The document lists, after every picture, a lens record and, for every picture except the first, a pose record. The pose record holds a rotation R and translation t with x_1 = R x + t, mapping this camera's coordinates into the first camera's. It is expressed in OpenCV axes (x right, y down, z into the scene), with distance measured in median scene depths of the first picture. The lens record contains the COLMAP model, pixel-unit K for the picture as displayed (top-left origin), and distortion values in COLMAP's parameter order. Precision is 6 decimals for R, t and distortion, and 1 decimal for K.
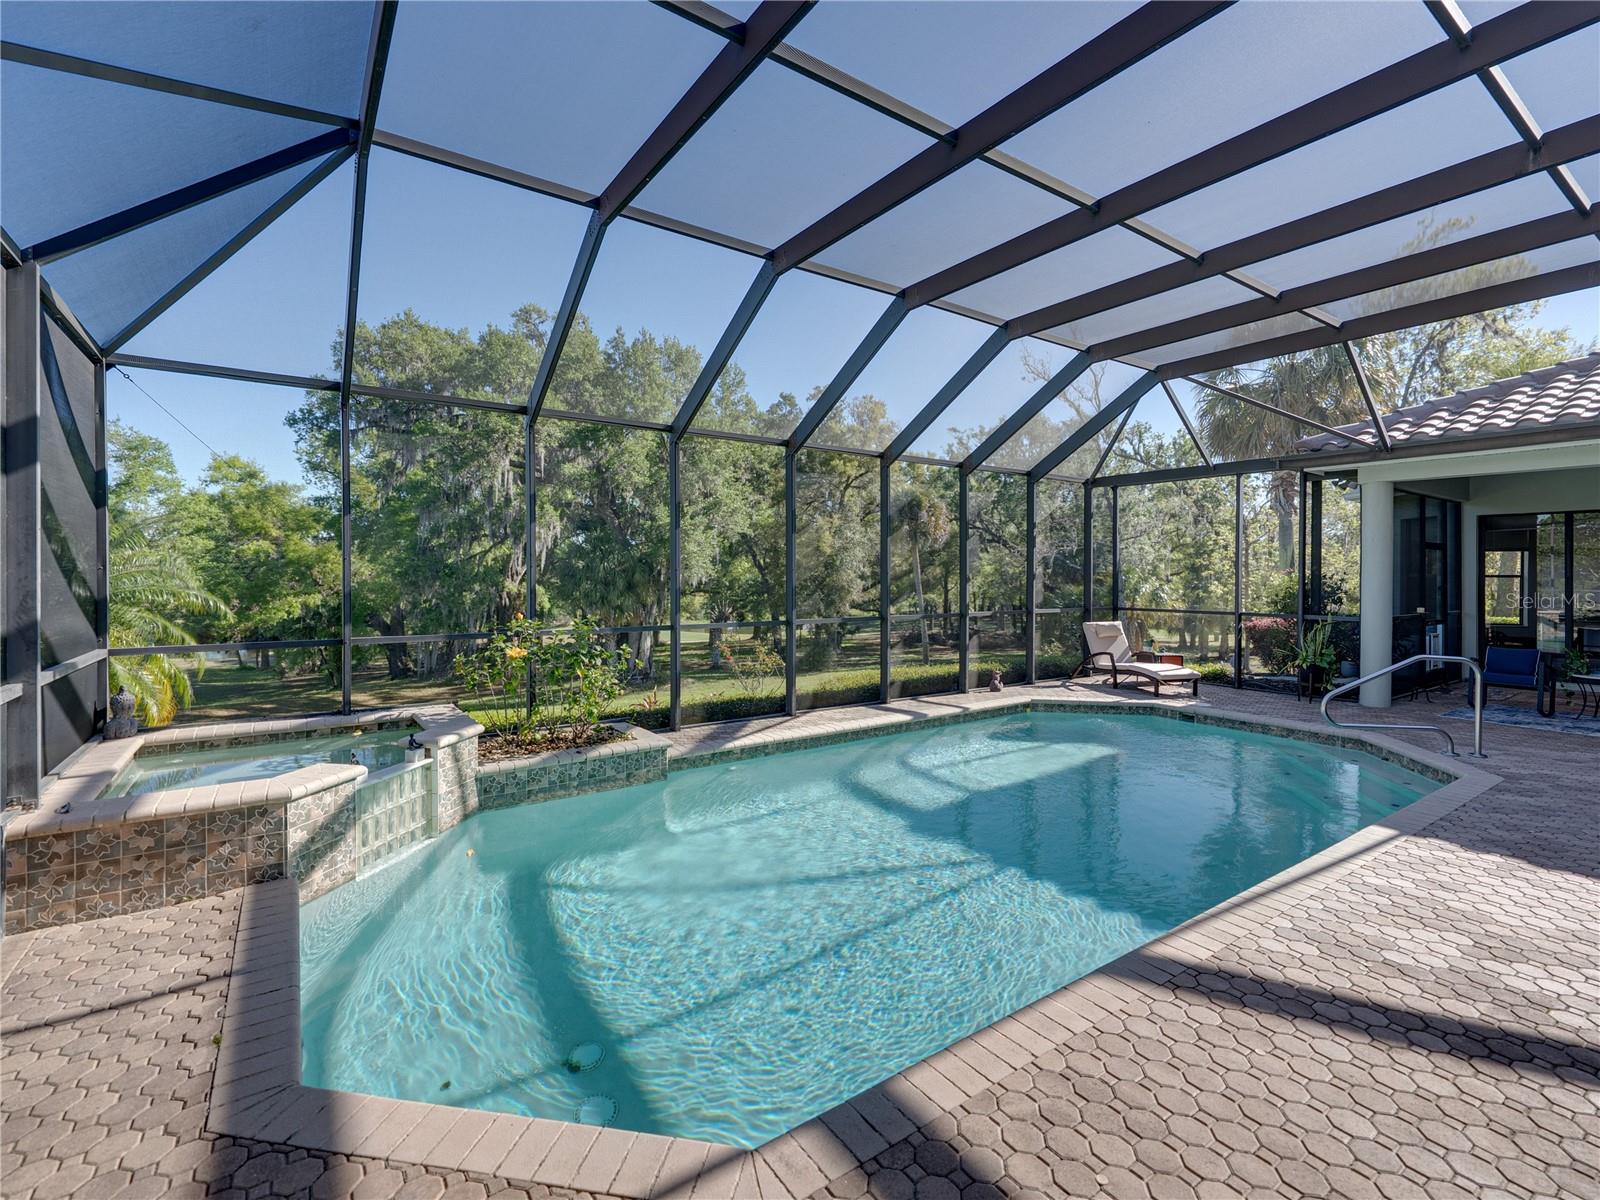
lens RADIAL K [[730.3, 0, 811.1], [0, 730.3, 570.5], [0, 0, 1]] dist [0.002850, -0.001385]
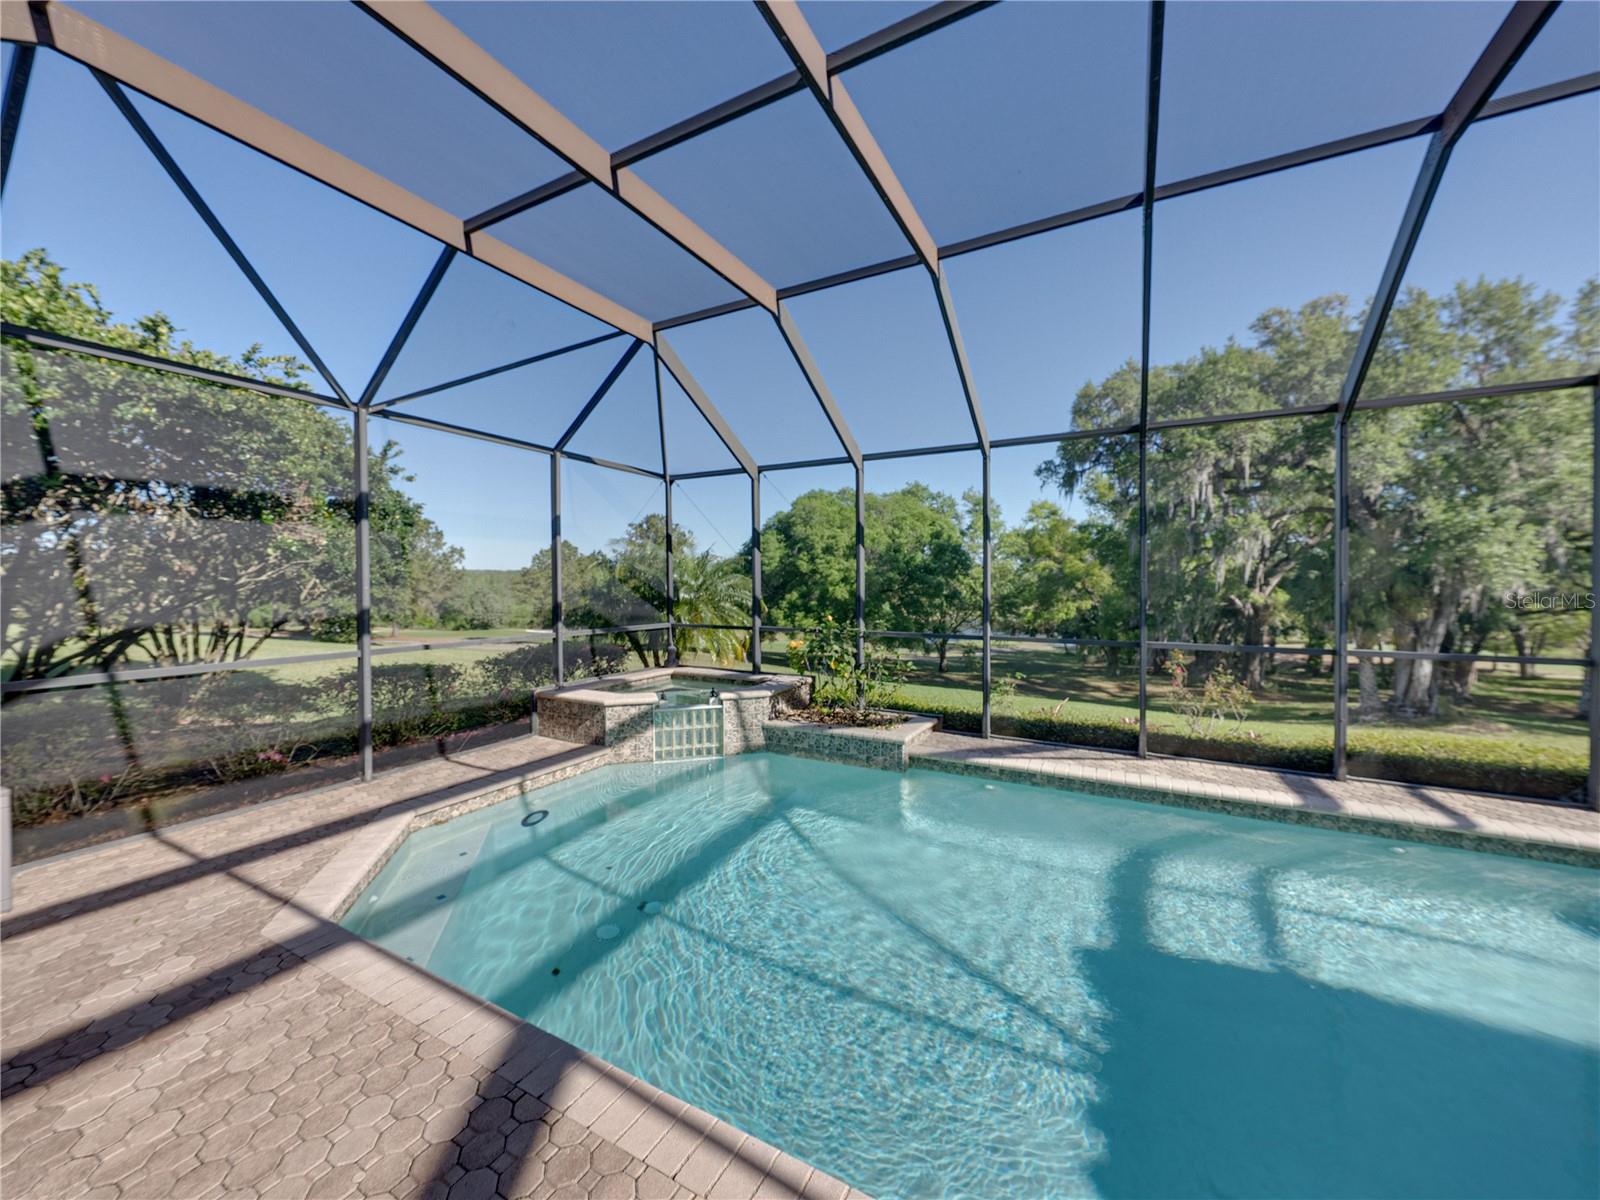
lens RADIAL K [[617.0, 0, 793.4], [0, 617.0, 591.3], [0, 0, 1]] dist [-0.000009, -0.001131]
pose [[0.439779, 0.009478, -0.898056, 0.109243], [0.004265, 0.999911, 0.012641, 0.000294], [0.898096, -0.009389, 0.439700, 0.087657]]
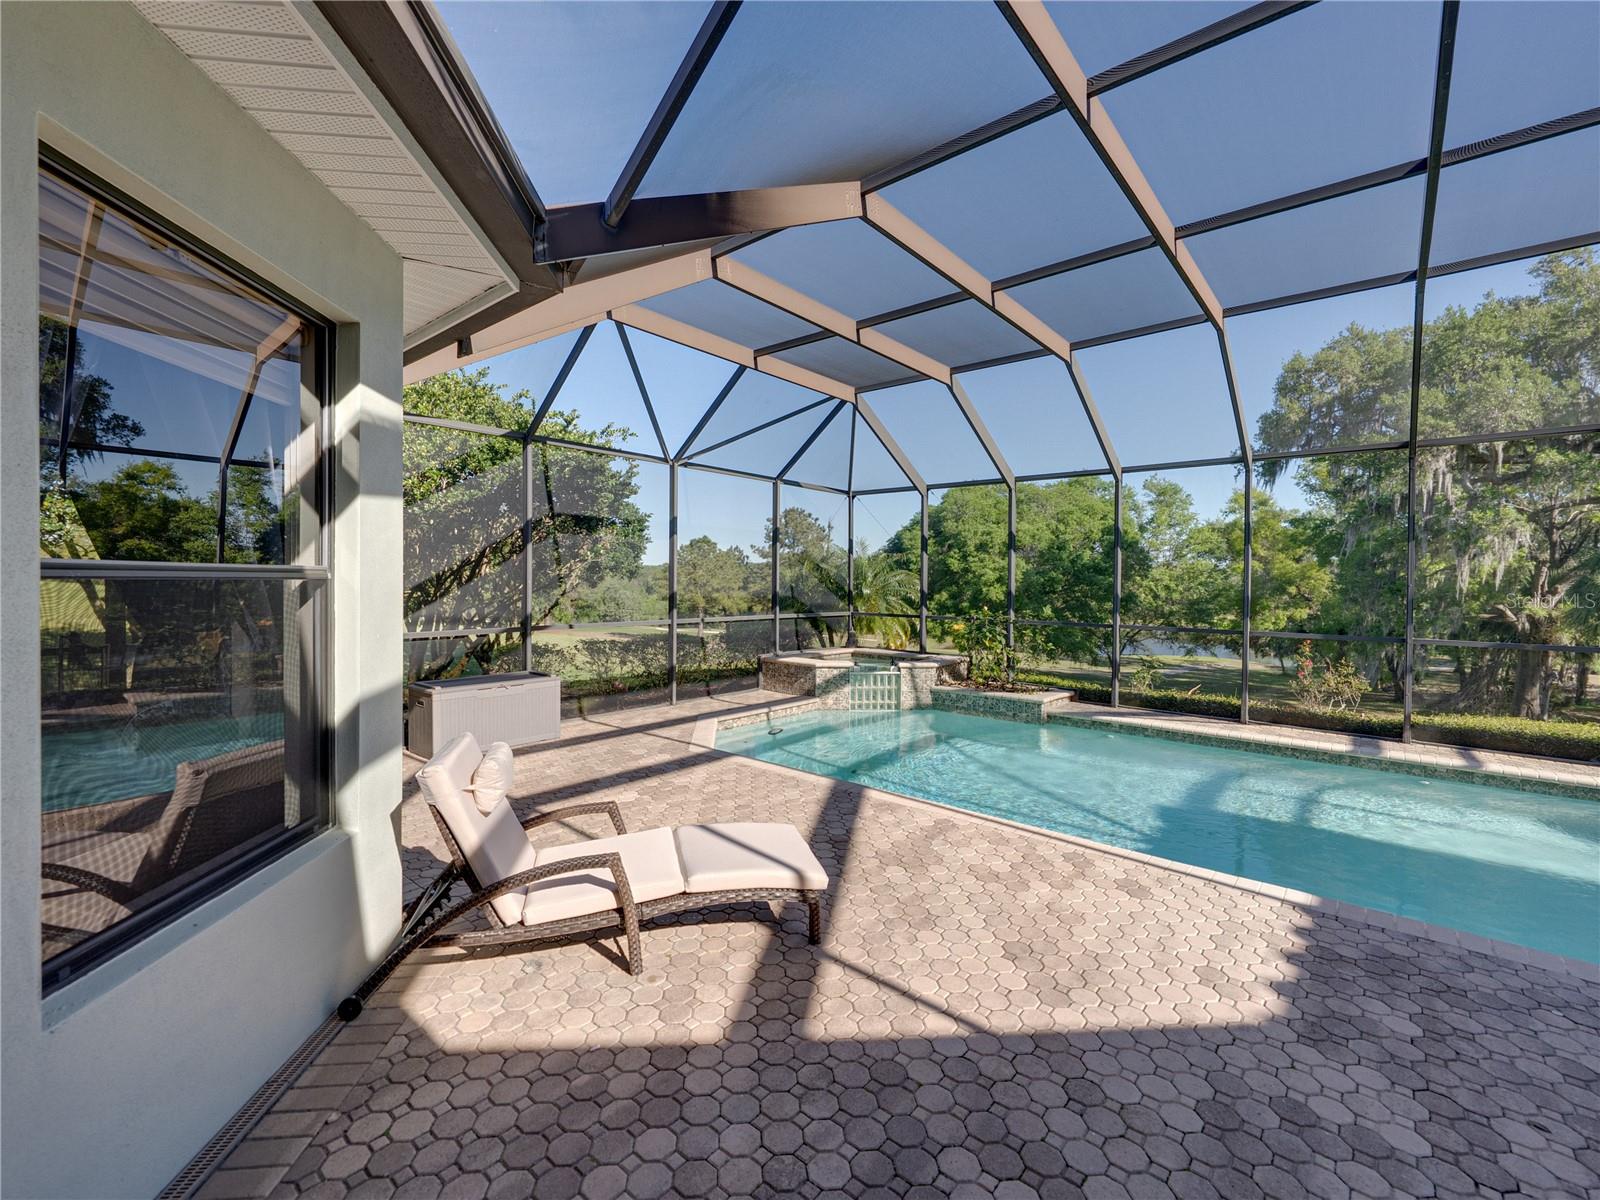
lens RADIAL K [[697.5, 0, 792.6], [0, 697.5, 589.9], [0, 0, 1]] dist [-0.002462, 0.000036]
pose [[0.245884, 0.013149, -0.969210, 0.196978], [-0.009843, 0.999890, 0.011069, 0.001741], [0.969249, 0.006818, 0.245987, 0.036479]]
